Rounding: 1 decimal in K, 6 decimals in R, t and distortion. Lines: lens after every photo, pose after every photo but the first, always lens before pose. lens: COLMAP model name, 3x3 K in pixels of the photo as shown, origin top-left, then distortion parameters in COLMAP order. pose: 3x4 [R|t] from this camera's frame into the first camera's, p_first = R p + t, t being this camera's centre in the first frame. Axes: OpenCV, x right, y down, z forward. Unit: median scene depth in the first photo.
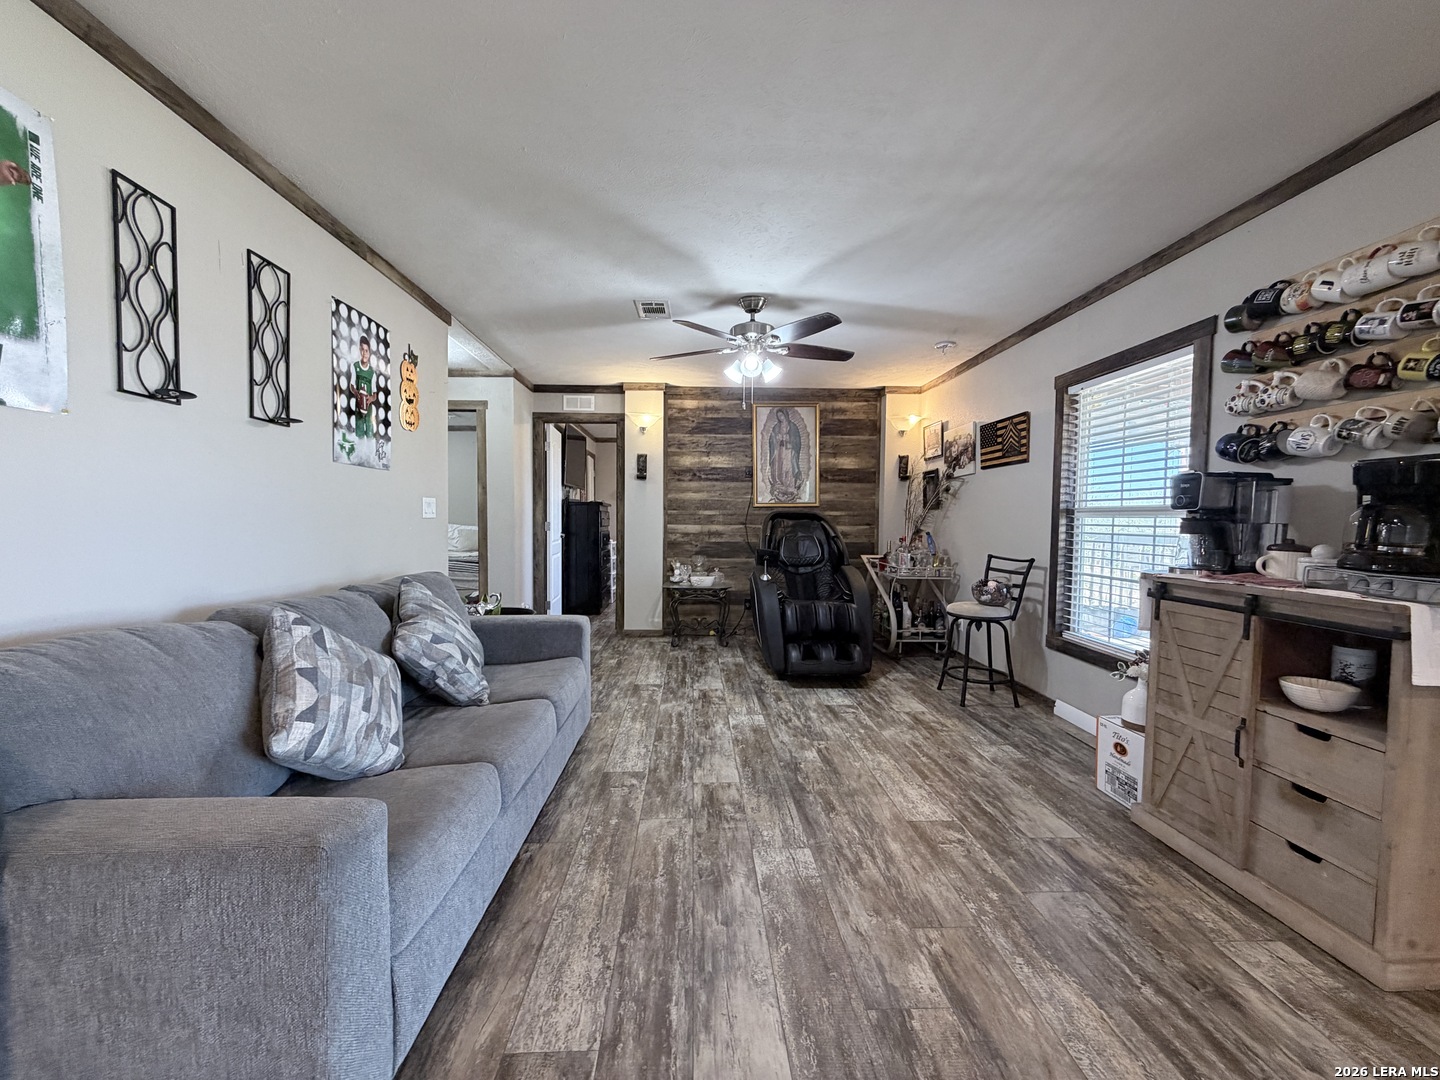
lens RADIAL K [[574.0, 0, 713.6], [0, 574.0, 541.8], [0, 0, 1]] dist [-0.001160, 0.000554]
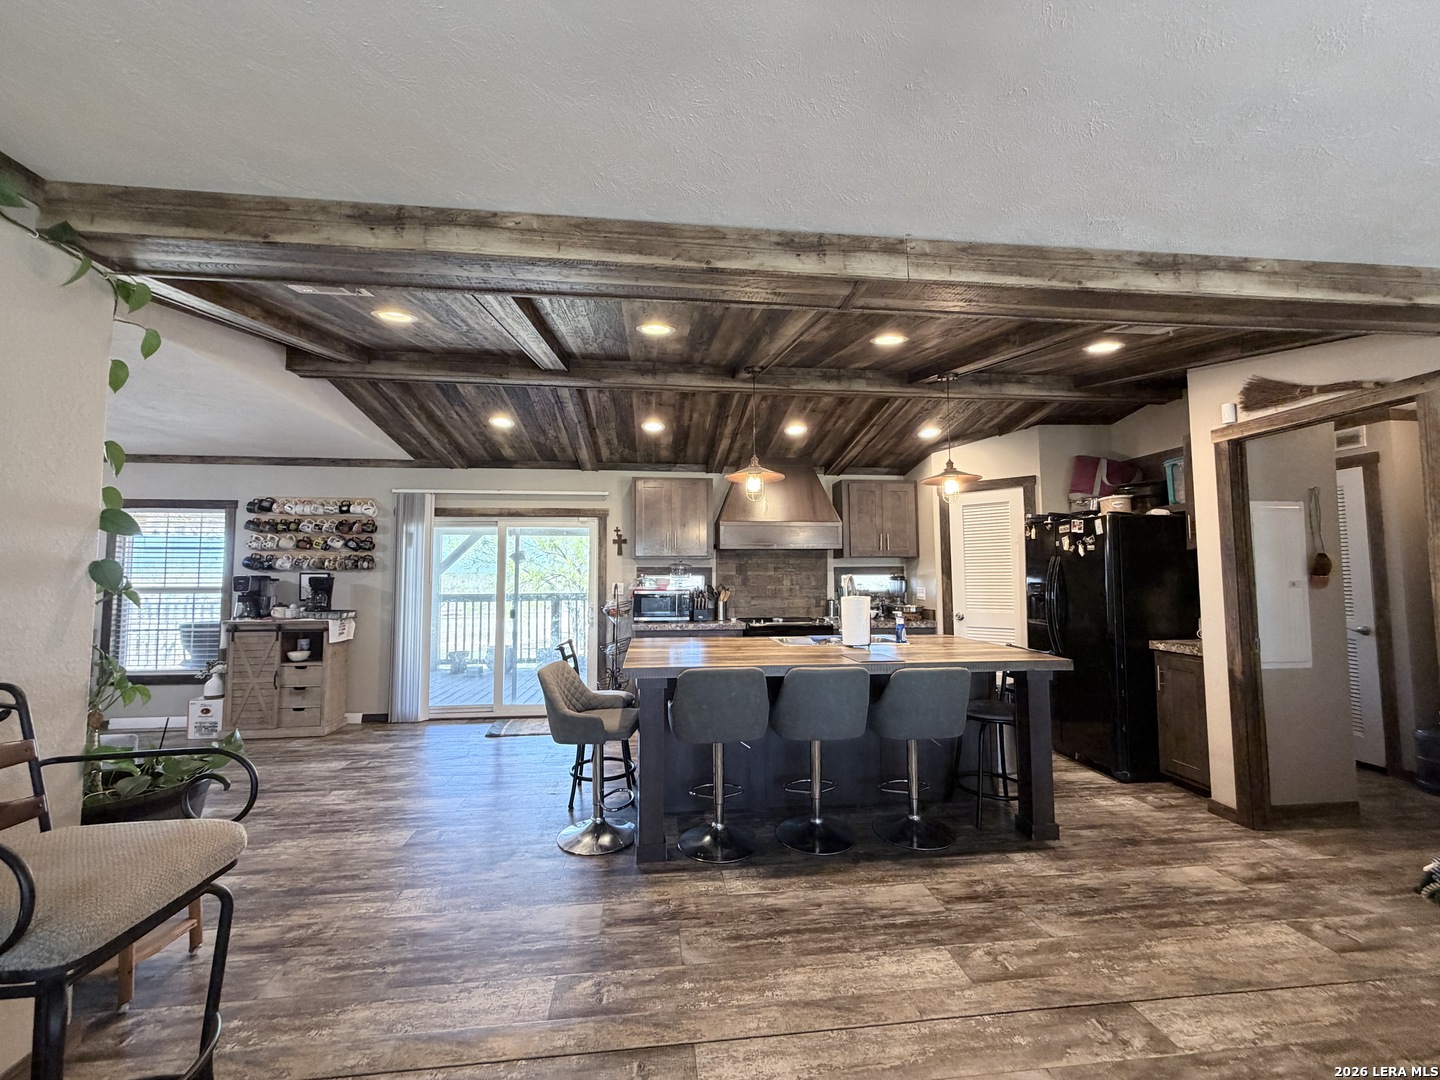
lens RADIAL K [[574.0, 0, 713.9], [0, 574.0, 540.3], [0, 0, 1]] dist [-0.001160, 0.000554]
pose [[-0.071753, 0.048784, 0.996229, -0.958938], [0.043550, 0.998004, -0.045734, -0.044336], [-0.996471, 0.040104, -0.073735, -0.429623]]
